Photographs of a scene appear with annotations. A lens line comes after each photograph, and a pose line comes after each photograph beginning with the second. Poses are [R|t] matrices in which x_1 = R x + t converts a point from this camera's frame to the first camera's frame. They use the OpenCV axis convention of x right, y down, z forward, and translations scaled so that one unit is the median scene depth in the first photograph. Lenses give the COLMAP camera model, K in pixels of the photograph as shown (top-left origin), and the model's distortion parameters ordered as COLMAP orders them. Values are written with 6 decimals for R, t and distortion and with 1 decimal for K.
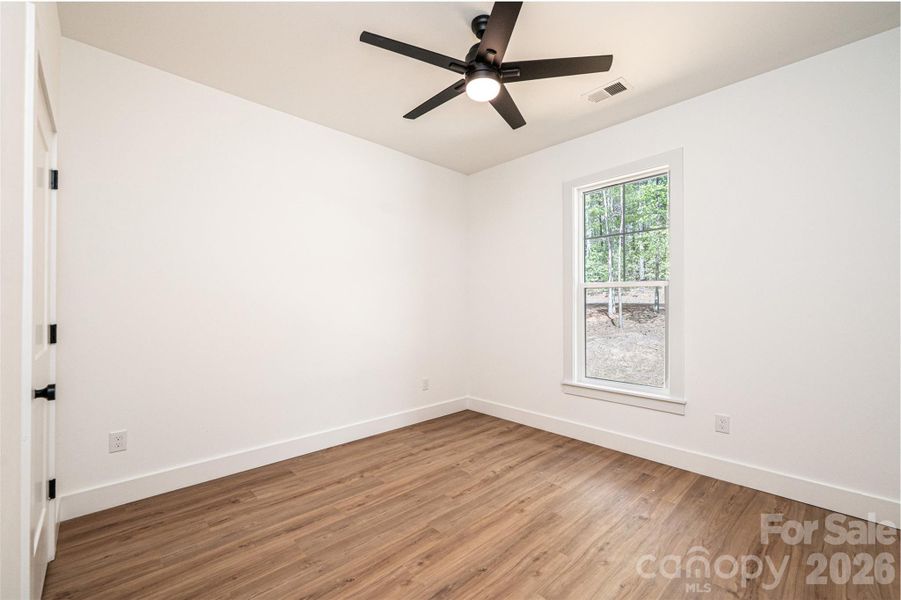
lens RADIAL K [[357.9, 0, 451.5], [0, 357.9, 301.4], [0, 0, 1]] dist [0.000363, -0.000139]
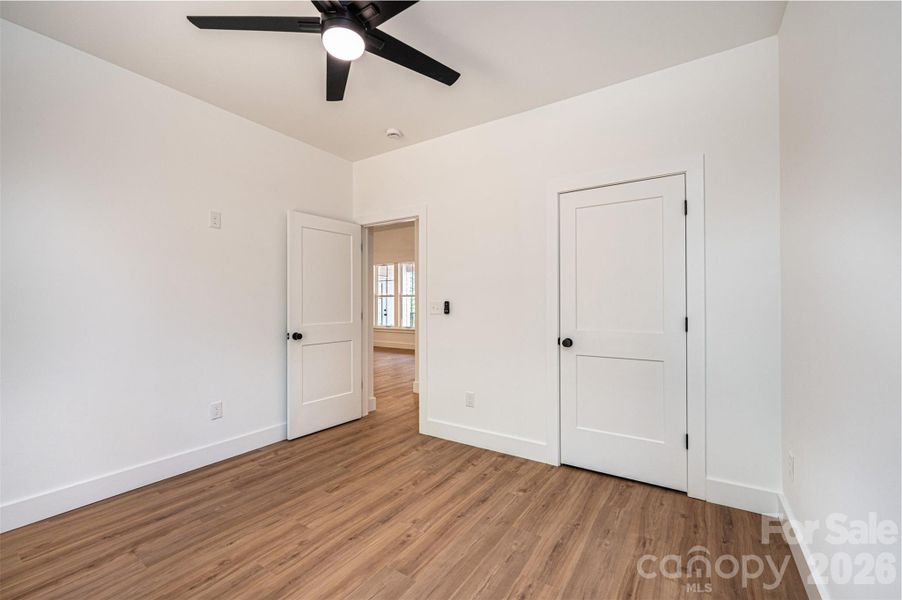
lens RADIAL K [[358.3, 0, 452.0], [0, 358.3, 301.4], [0, 0, 1]] dist [0.000363, -0.000139]
pose [[-0.971049, 0.002803, -0.238862, 0.044295], [0.006279, 0.999885, -0.013794, 0.017110], [0.238796, -0.014895, -0.970956, 1.980002]]
